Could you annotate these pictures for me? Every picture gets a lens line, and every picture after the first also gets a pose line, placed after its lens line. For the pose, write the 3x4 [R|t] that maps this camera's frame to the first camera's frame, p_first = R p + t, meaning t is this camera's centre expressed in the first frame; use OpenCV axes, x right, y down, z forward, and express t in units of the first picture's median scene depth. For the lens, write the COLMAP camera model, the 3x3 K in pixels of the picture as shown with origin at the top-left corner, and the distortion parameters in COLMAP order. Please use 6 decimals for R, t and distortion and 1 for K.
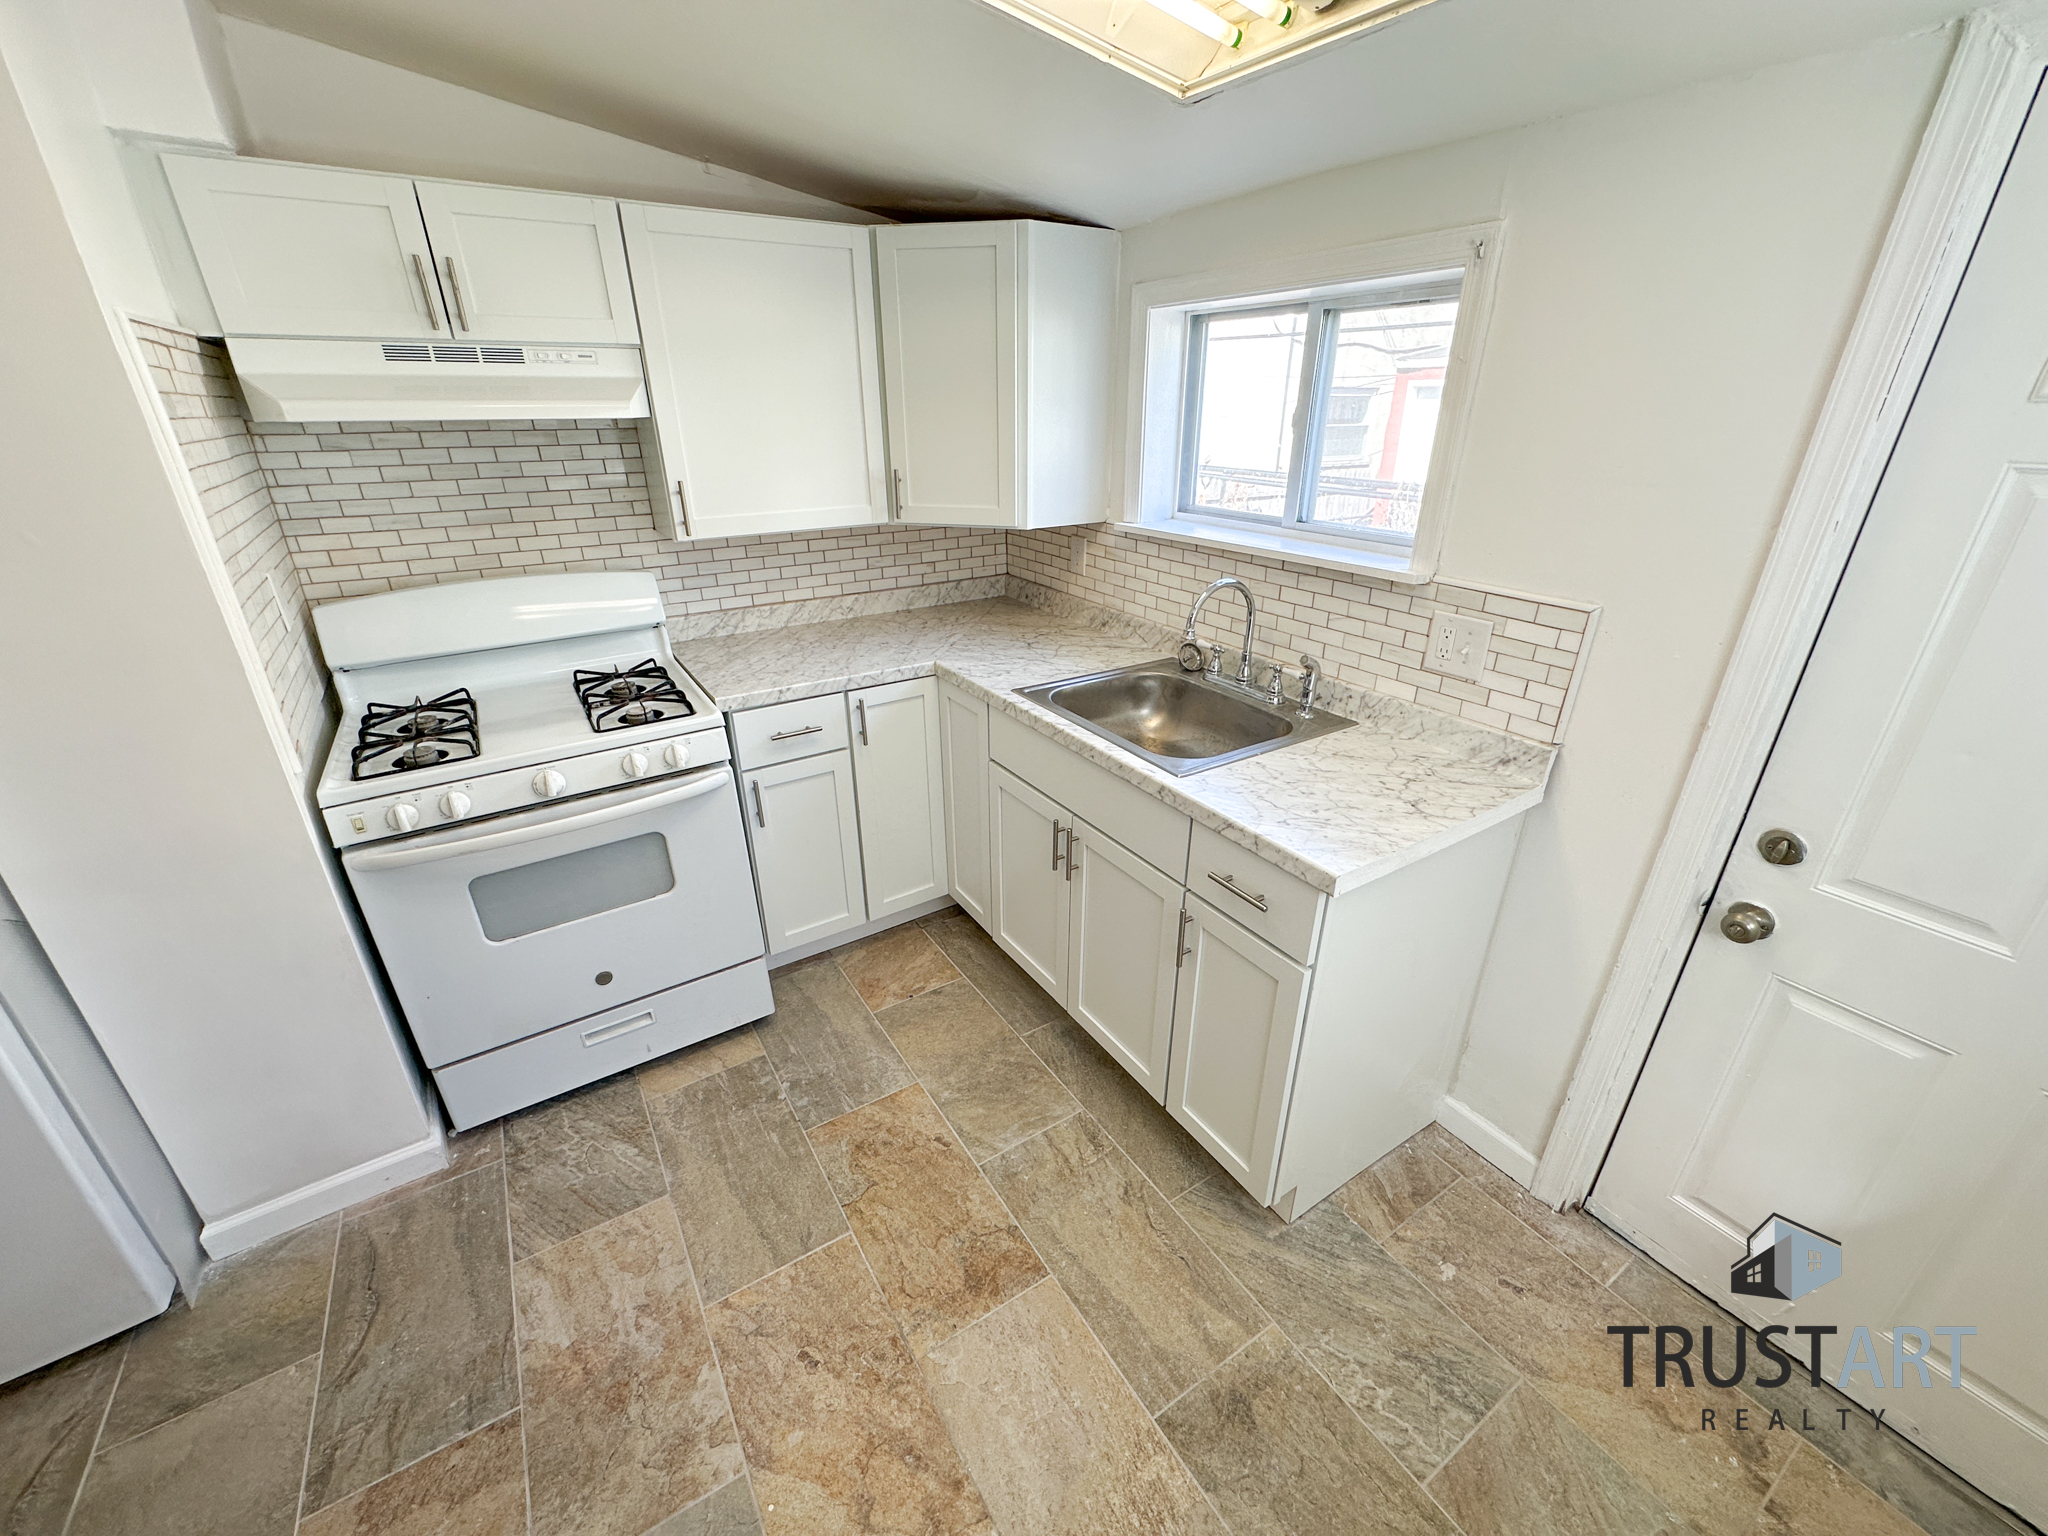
lens RADIAL K [[816.5, 0, 1023.4], [0, 816.5, 769.3], [0, 0, 1]] dist [-0.005727, 0.000971]
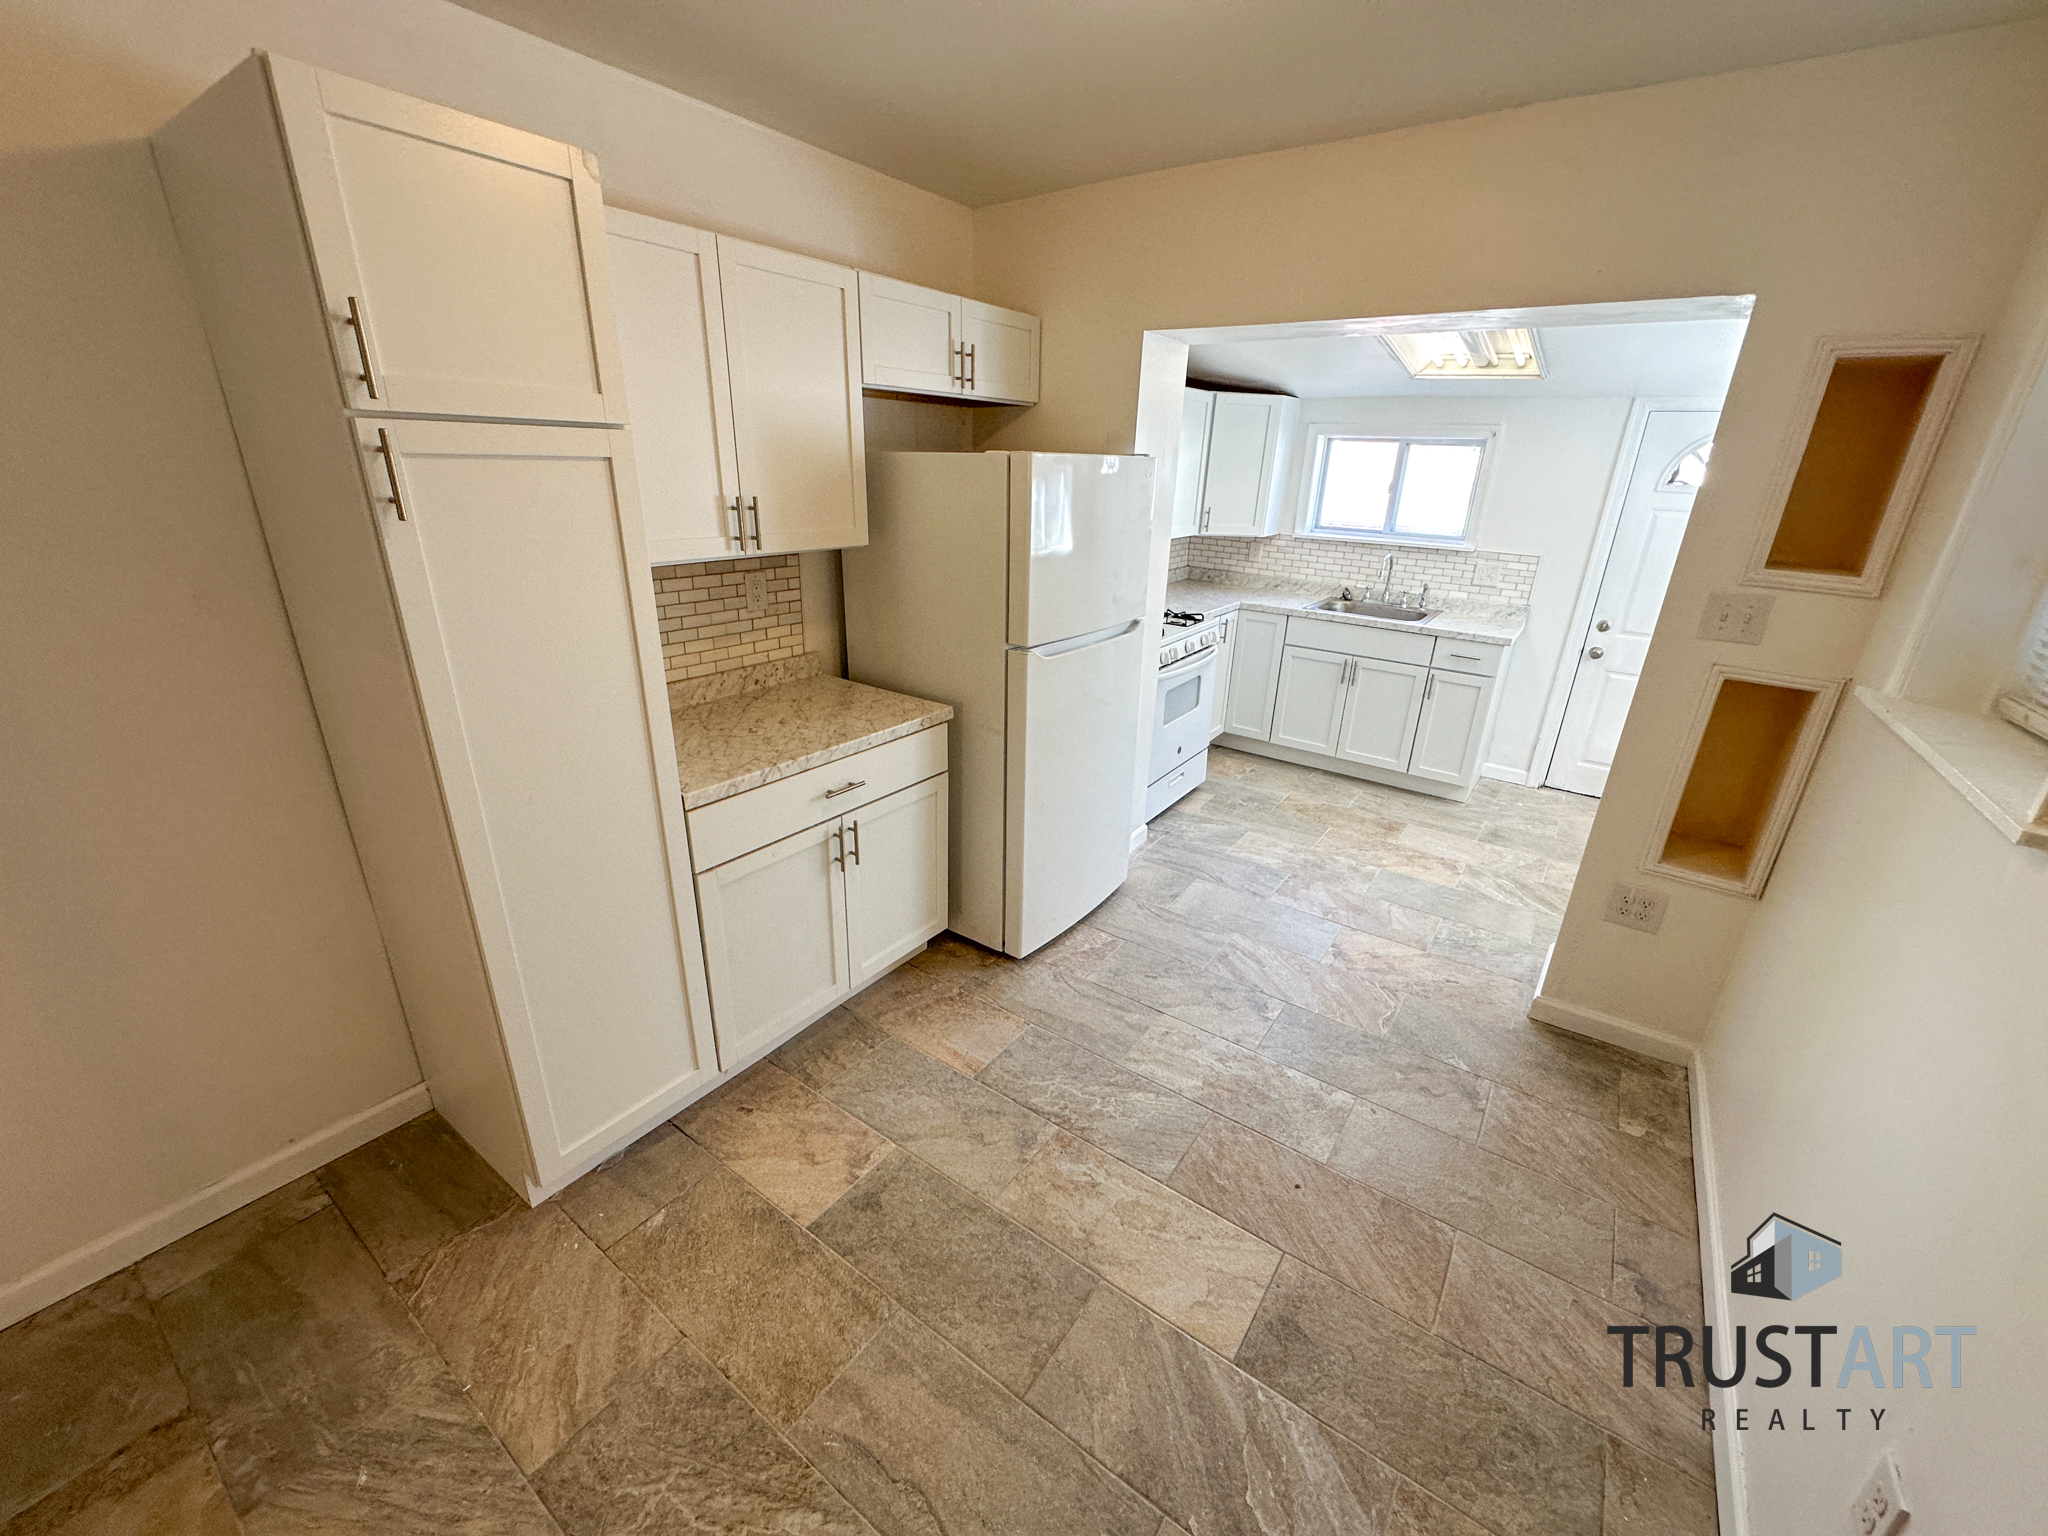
lens RADIAL K [[816.5, 0, 1023.4], [0, 816.5, 769.3], [0, 0, 1]] dist [-0.005727, 0.000971]
pose [[0.928250, -0.108221, 0.355864, -1.782507], [0.123517, 0.992131, -0.020472, 0.328729], [-0.350849, 0.062958, 0.934313, -0.862355]]
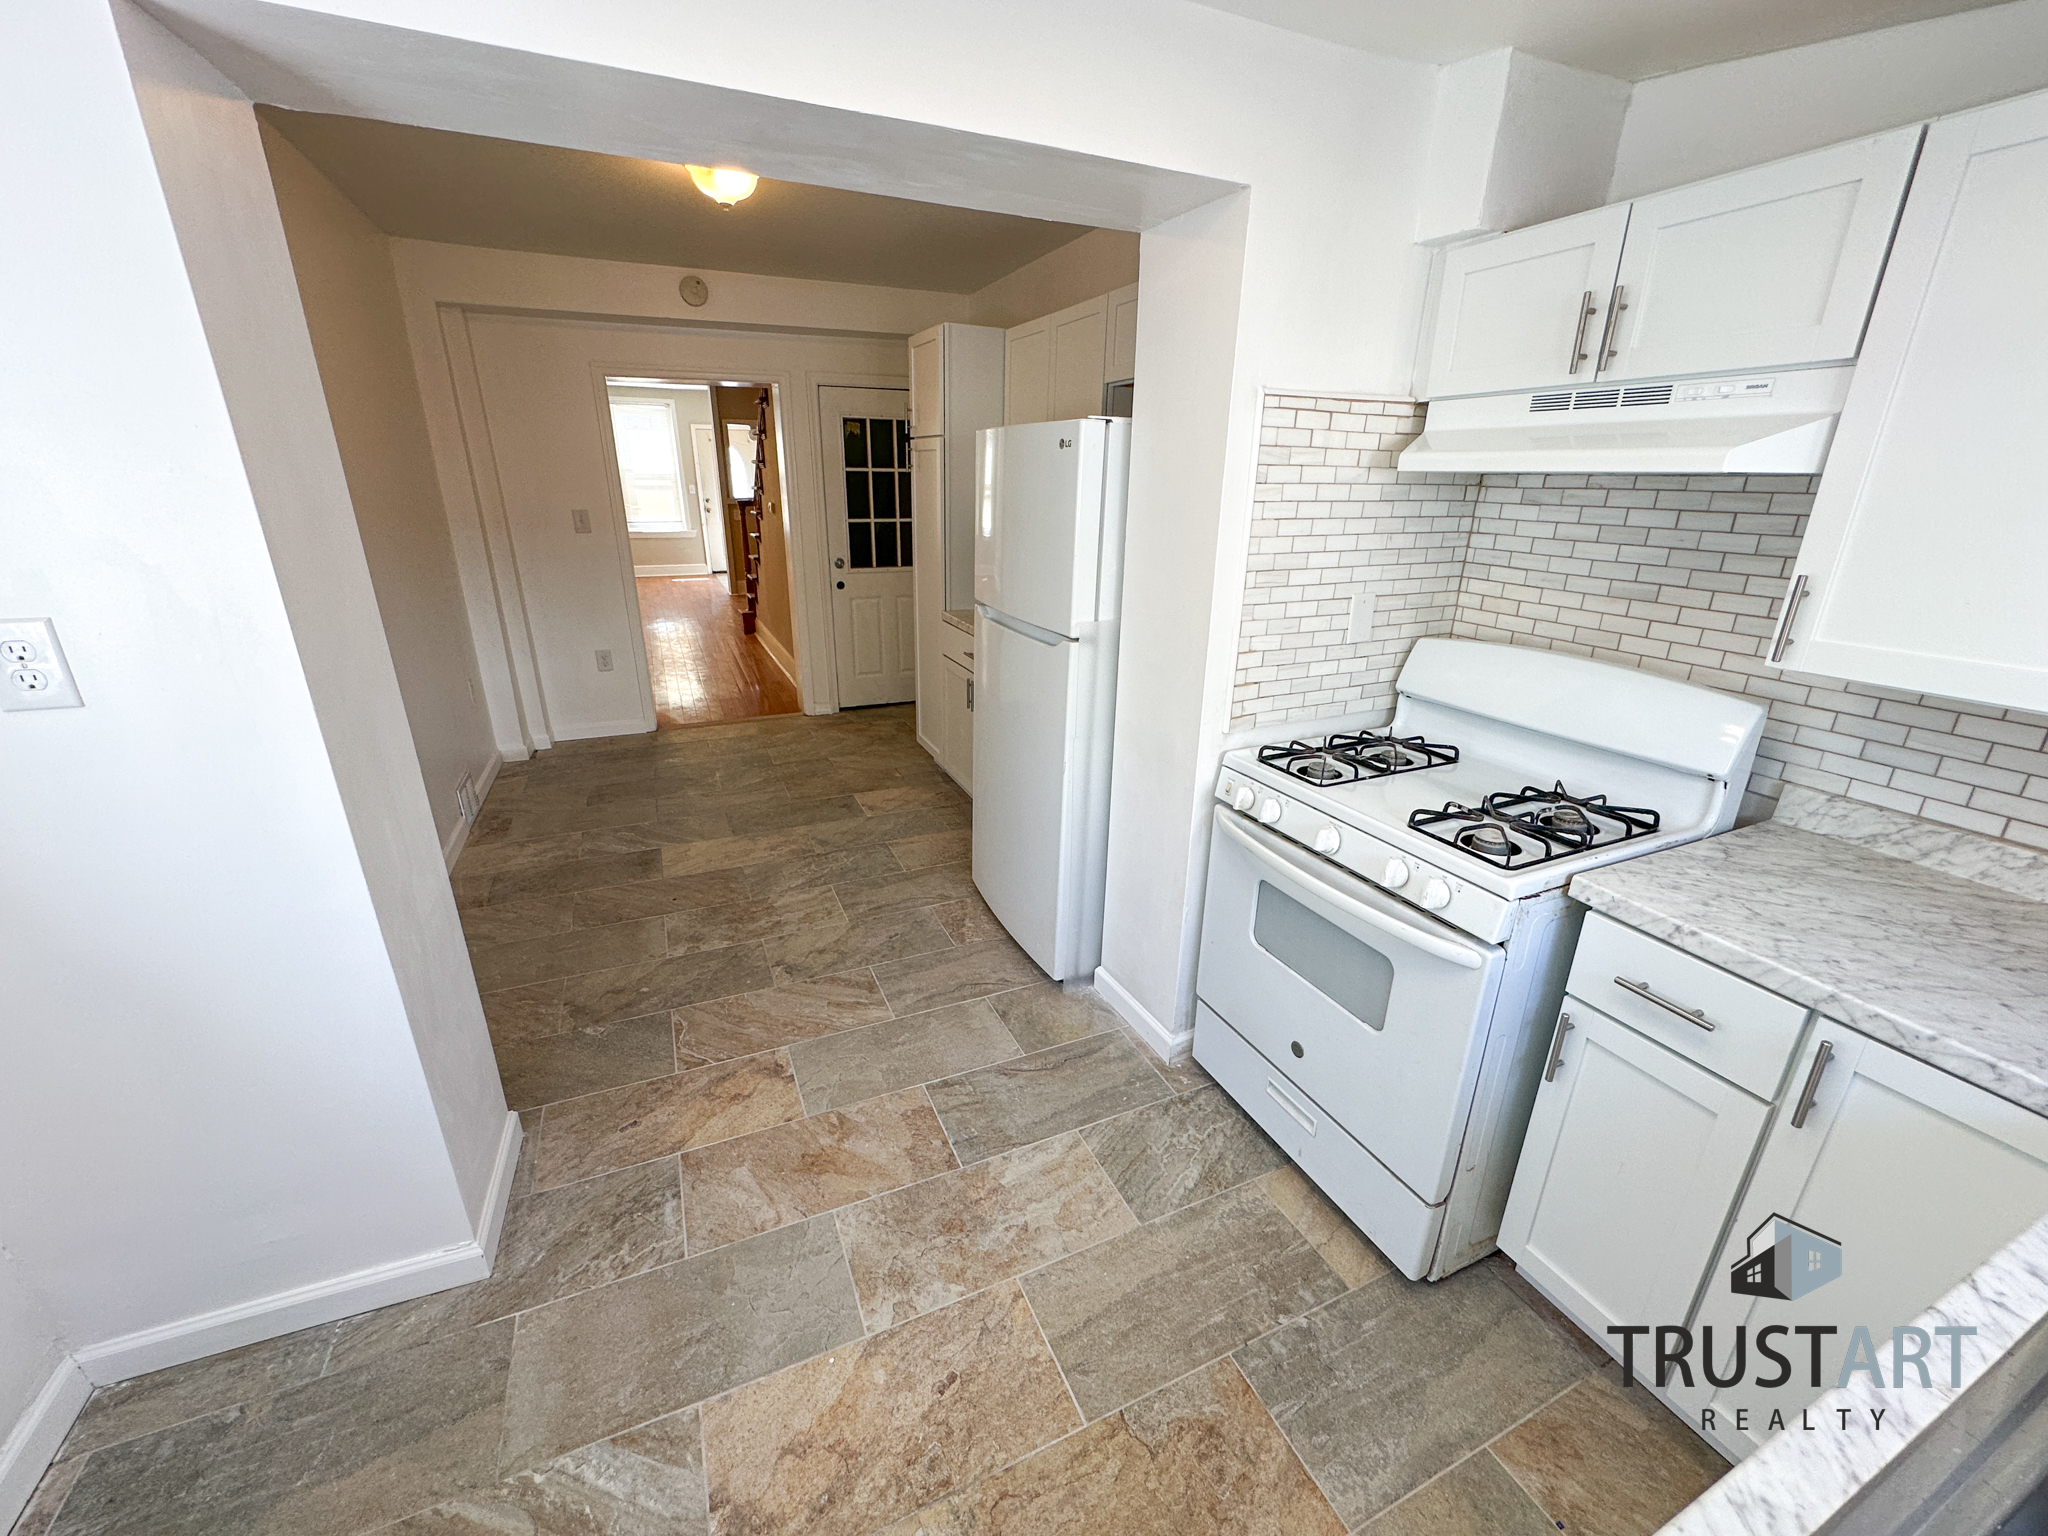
lens RADIAL K [[816.5, 0, 1023.4], [0, 816.5, 769.3], [0, 0, 1]] dist [-0.005727, 0.000971]
pose [[-0.146131, 0.335664, -0.930578, 0.327470], [-0.414271, 0.833458, 0.365686, -0.248308], [0.898346, 0.438950, 0.017262, 0.615010]]
